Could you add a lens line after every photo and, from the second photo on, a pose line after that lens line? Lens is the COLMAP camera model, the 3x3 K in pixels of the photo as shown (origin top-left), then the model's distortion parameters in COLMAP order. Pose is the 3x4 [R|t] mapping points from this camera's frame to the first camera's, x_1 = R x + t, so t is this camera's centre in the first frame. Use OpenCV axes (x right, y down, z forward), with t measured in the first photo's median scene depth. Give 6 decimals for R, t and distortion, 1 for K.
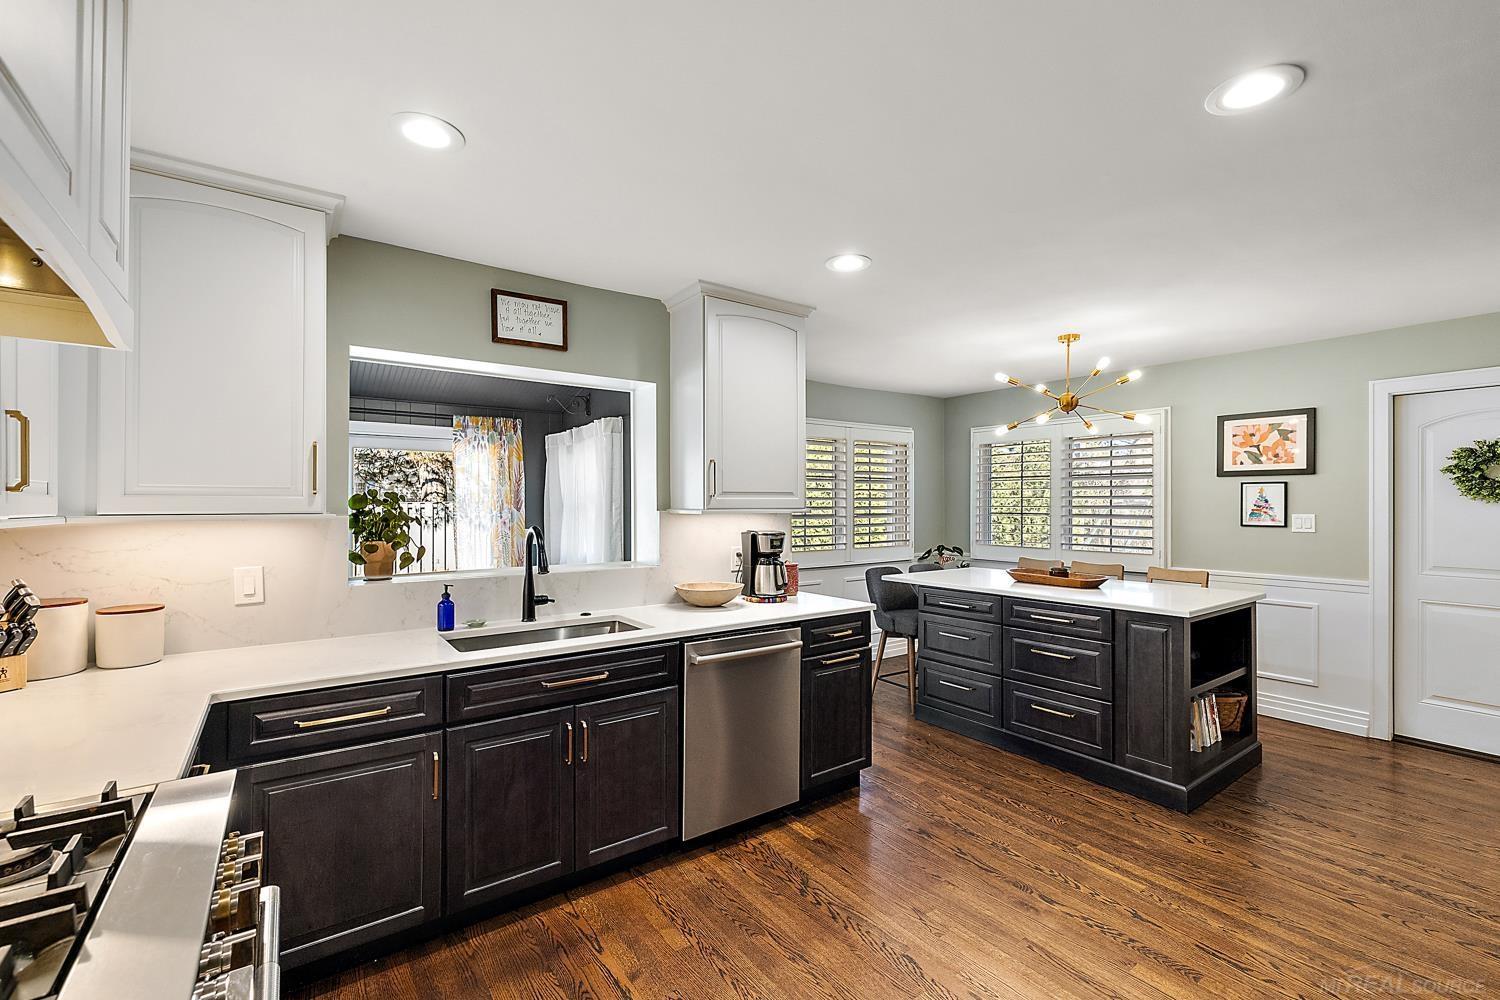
lens RADIAL K [[643.0, 0, 749.9], [0, 643.0, 501.8], [0, 0, 1]] dist [0.001905, 0.000364]
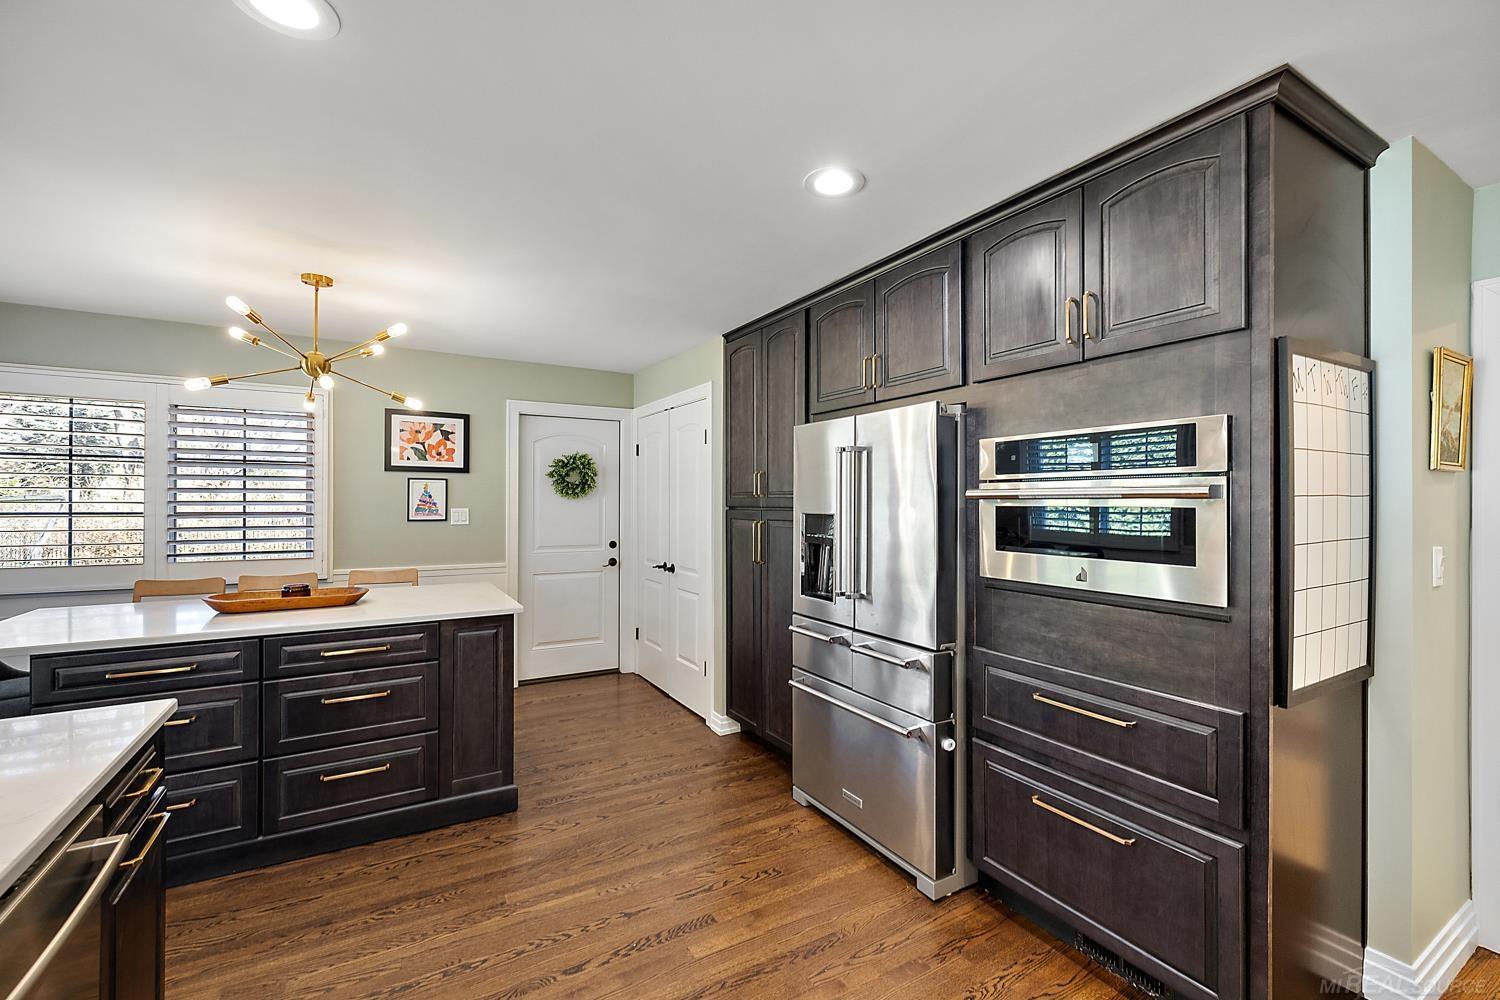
lens RADIAL K [[643.0, 0, 751.0], [0, 643.0, 499.9], [0, 0, 1]] dist [0.001905, 0.000364]
pose [[0.096081, 0.001069, 0.995373, -0.201839], [-0.005614, 0.999984, -0.000532, 0.002230], [-0.995358, -0.005537, 0.096085, 0.397019]]
